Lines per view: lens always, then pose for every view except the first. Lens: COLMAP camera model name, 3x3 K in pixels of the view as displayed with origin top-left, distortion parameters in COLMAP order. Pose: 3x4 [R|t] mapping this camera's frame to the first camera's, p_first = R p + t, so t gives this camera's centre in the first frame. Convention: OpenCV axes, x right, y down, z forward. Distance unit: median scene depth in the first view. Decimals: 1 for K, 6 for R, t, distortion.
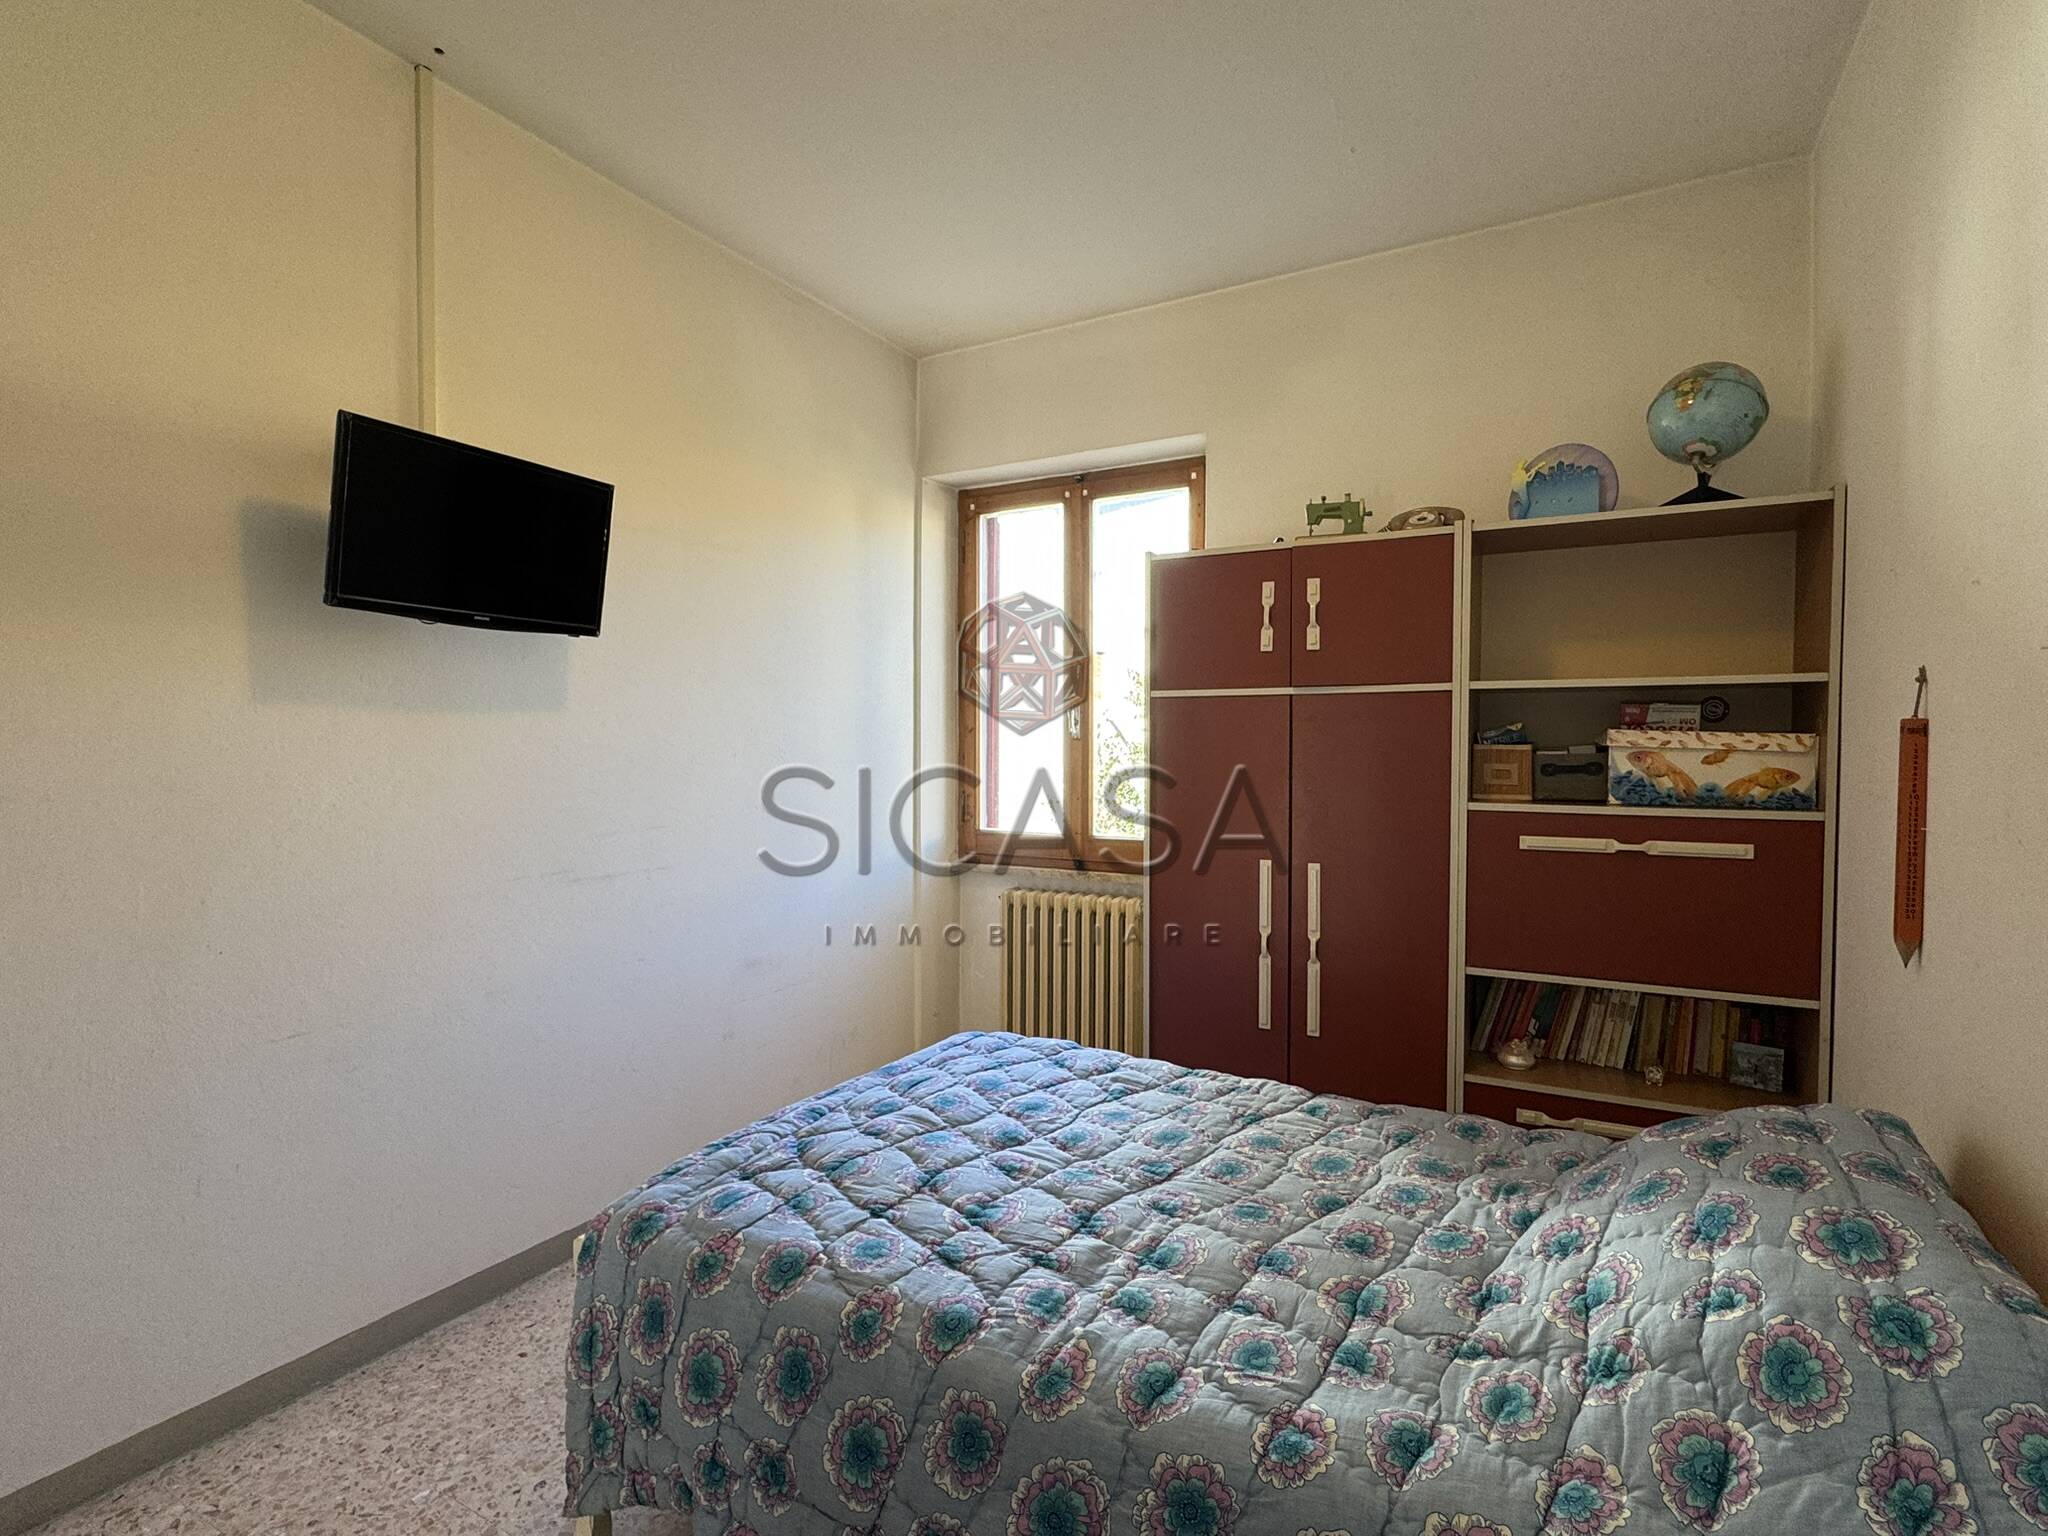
lens RADIAL K [[1015.1, 0, 1033.3], [0, 1015.1, 763.3], [0, 0, 1]] dist [-0.004839, -0.000554]
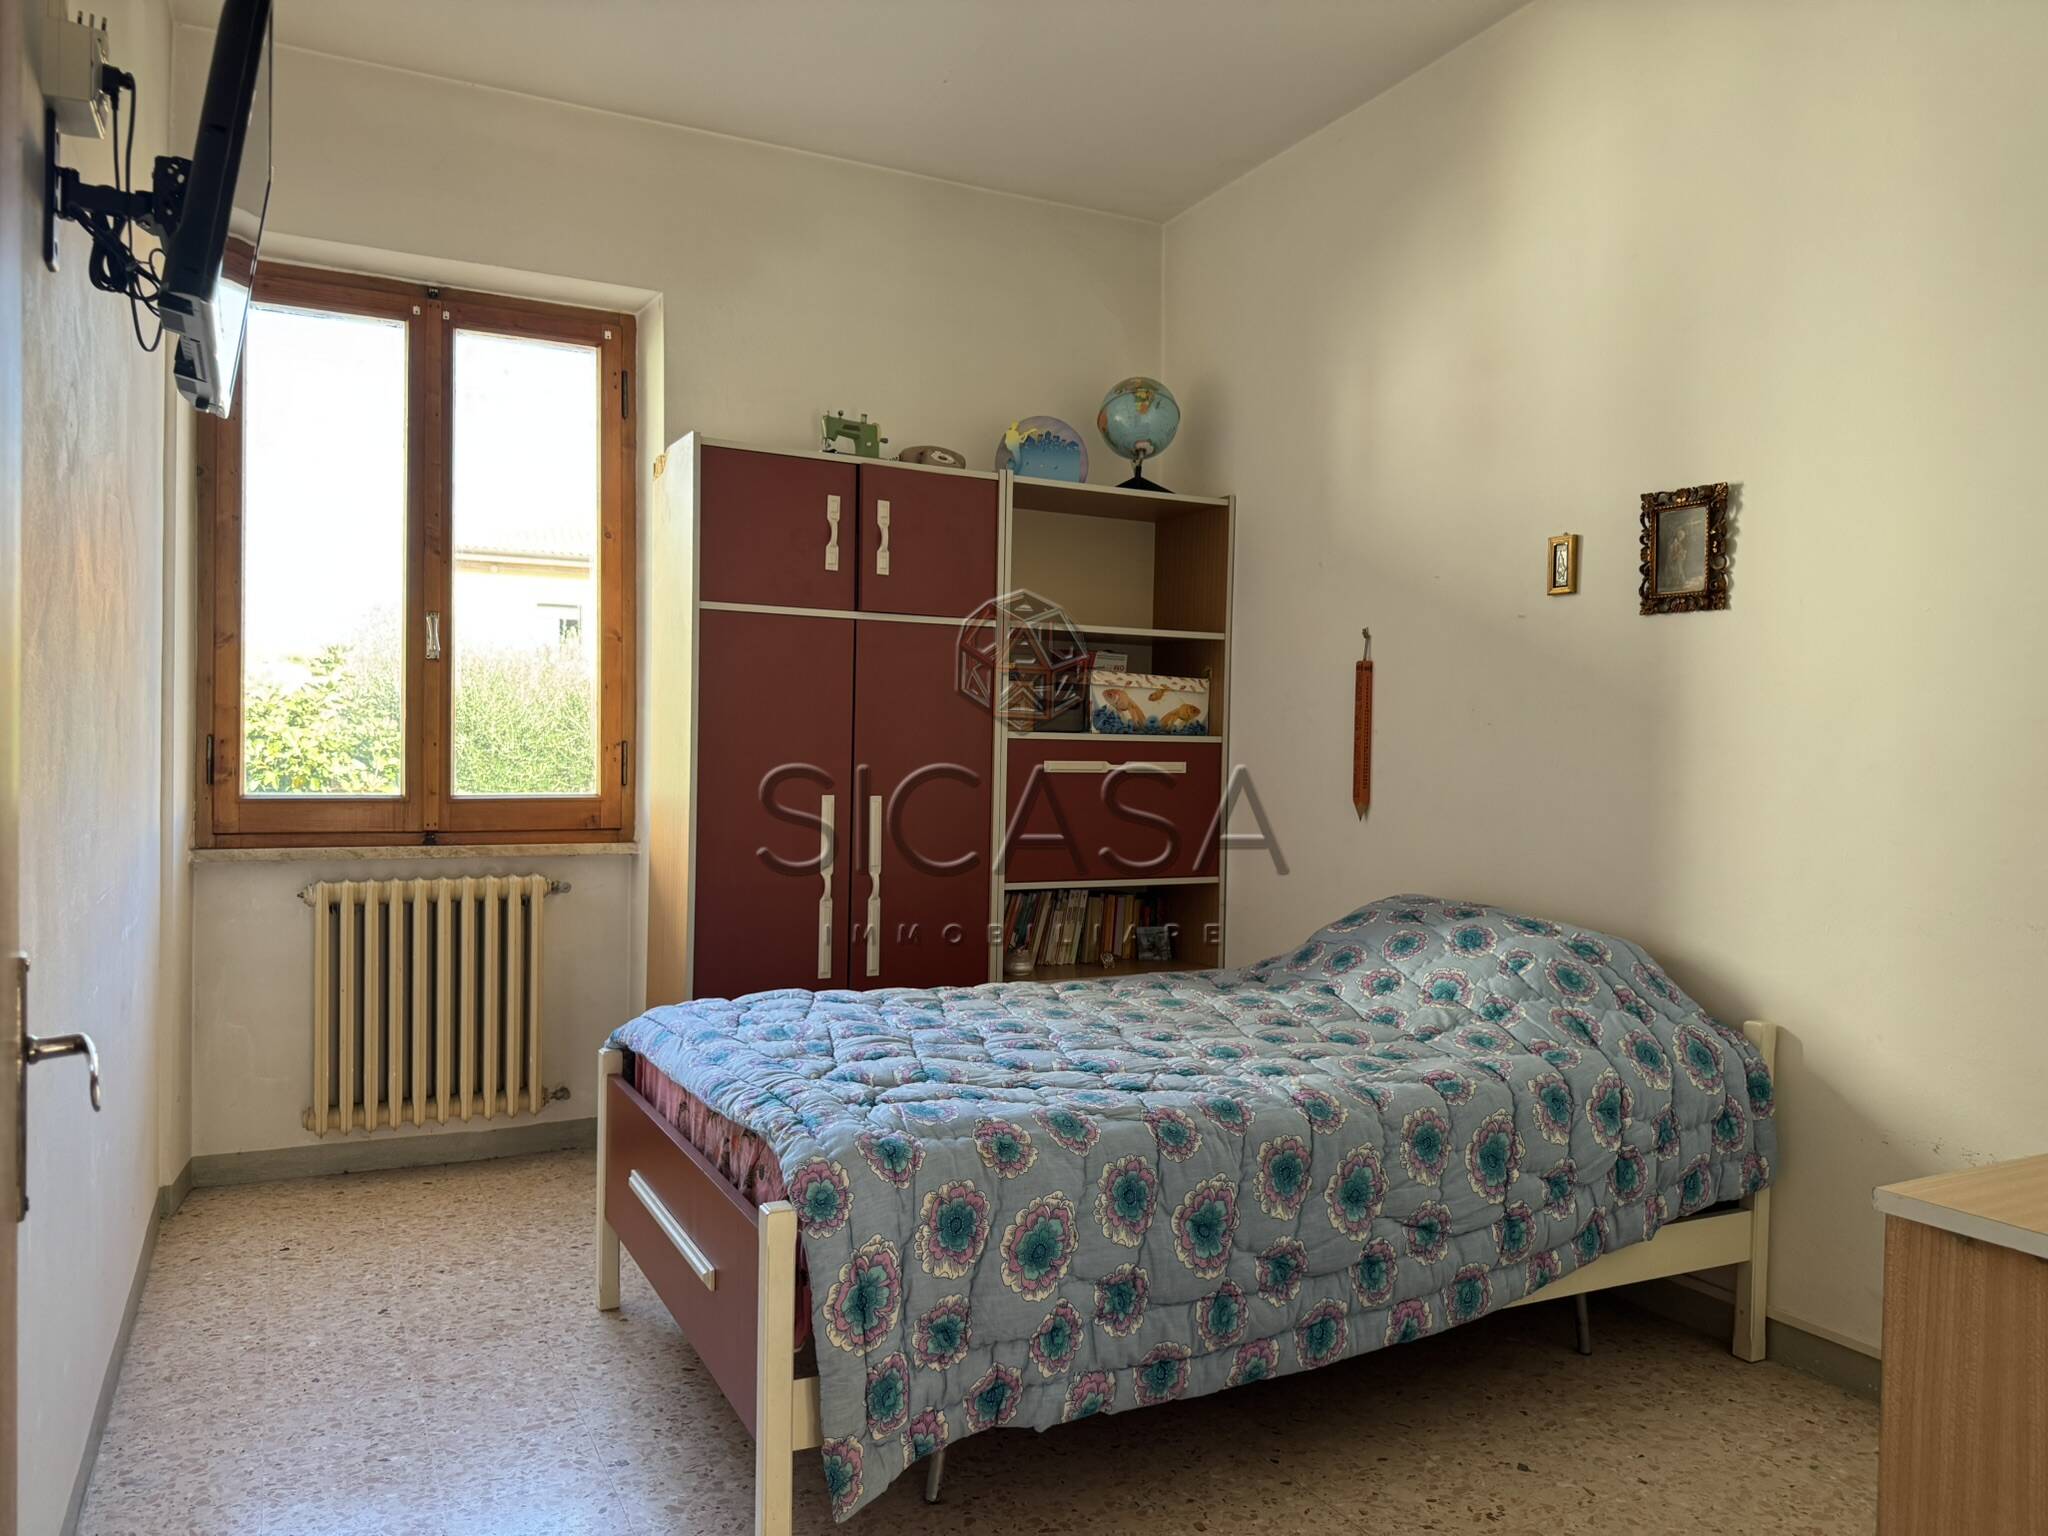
lens RADIAL K [[1436.5, 0, 1026.3], [0, 1436.5, 774.6], [0, 0, 1]] dist [0.052415, -0.021526]
pose [[0.555506, -0.005347, 0.831496, -0.865182], [0.004076, 0.999985, 0.003708, 0.082151], [-0.831503, 0.001329, 0.555519, 0.134501]]
